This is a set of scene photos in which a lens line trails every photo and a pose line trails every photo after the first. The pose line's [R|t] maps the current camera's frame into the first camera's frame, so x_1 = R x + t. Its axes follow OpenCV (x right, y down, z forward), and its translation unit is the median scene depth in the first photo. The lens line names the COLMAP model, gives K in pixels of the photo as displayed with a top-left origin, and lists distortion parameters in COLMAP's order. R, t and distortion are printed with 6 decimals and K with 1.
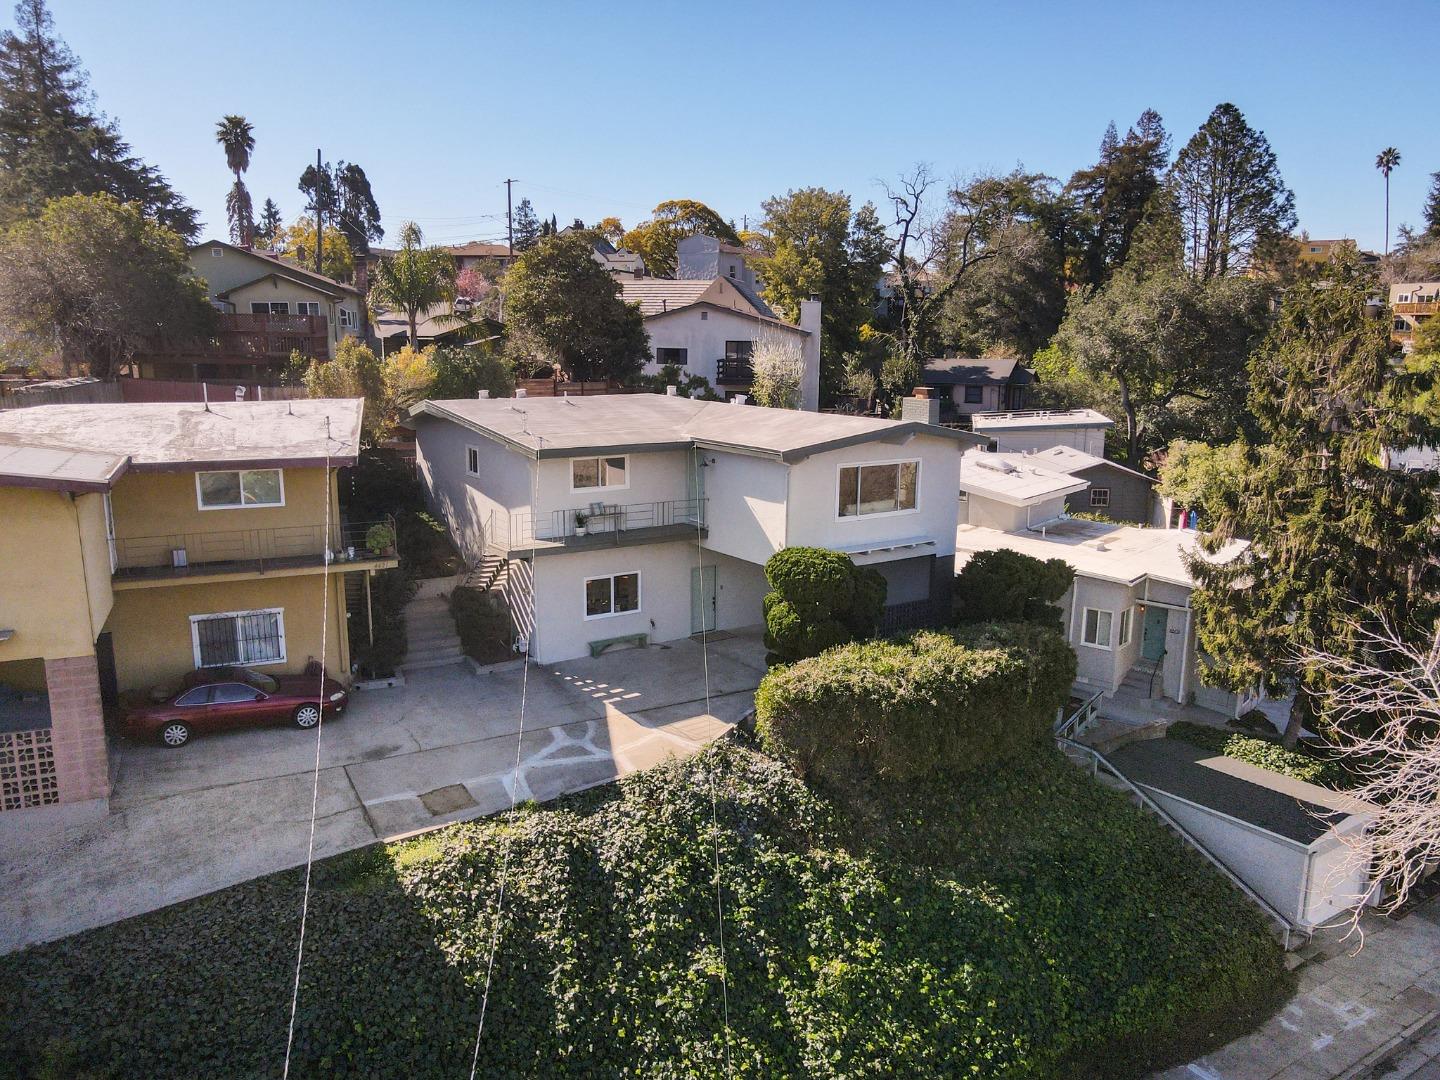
lens RADIAL K [[1044.2, 0, 724.0], [0, 1044.2, 550.7], [0, 0, 1]] dist [-0.000063, 0.010210]
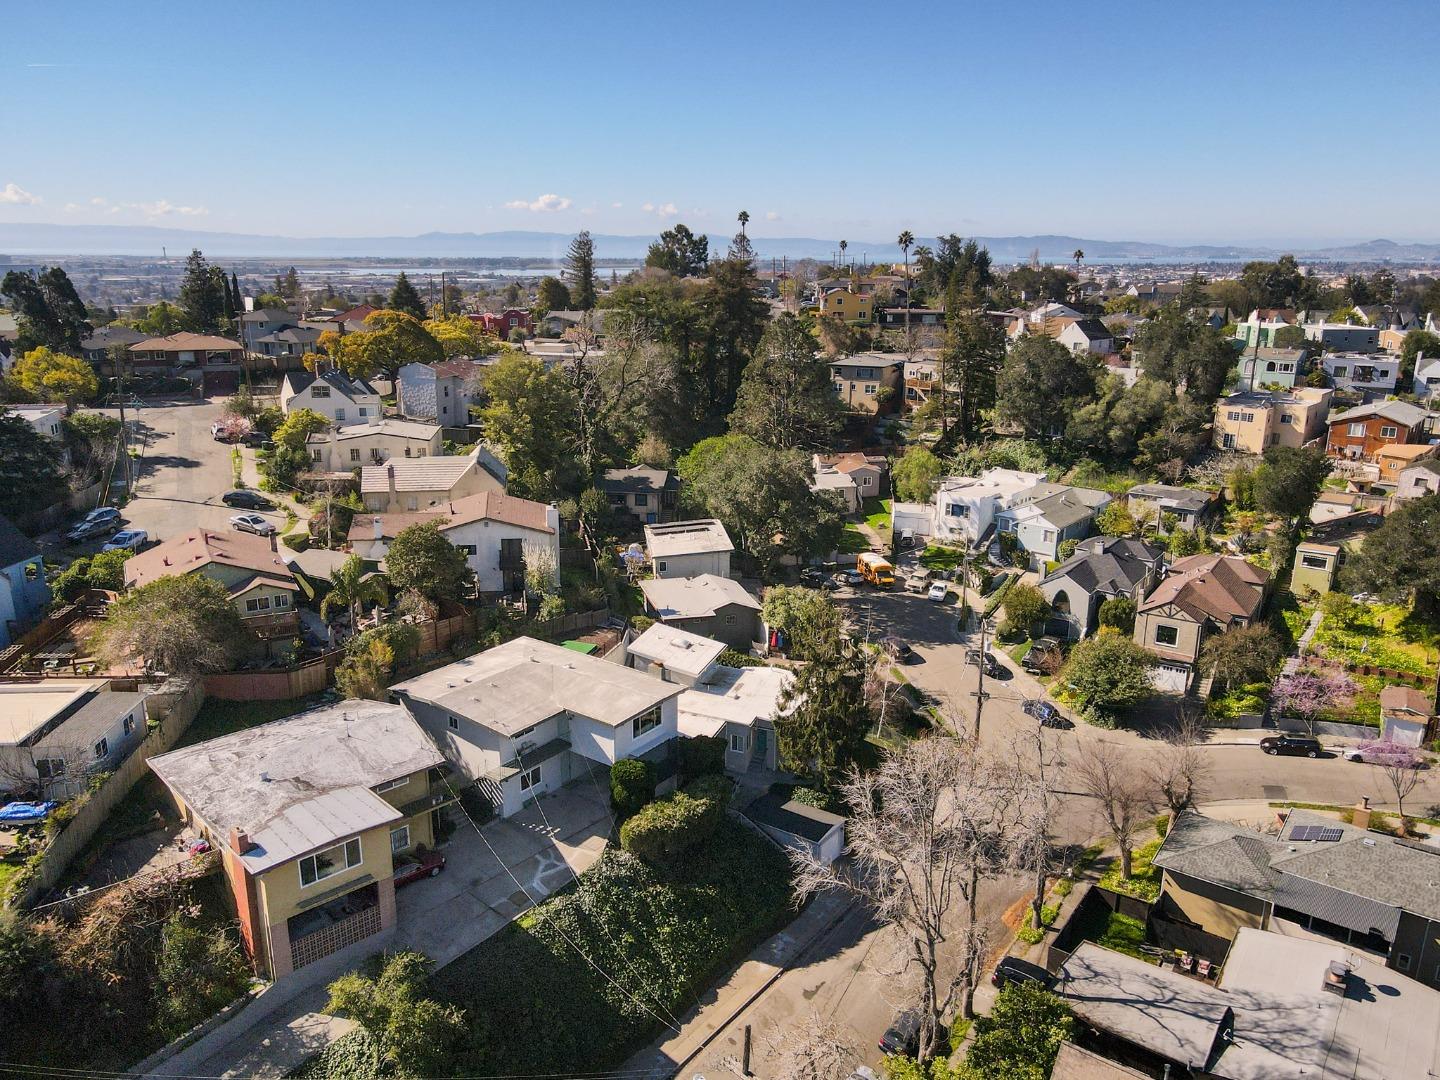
lens RADIAL K [[1044.2, 0, 713.4], [0, 1044.2, 537.8], [0, 0, 1]] dist [-0.000063, 0.010210]
pose [[0.941472, -0.089477, 0.324998, -0.422399], [0.065060, 0.994232, 0.085258, -0.637536], [-0.330752, -0.059124, 0.941864, -1.189682]]
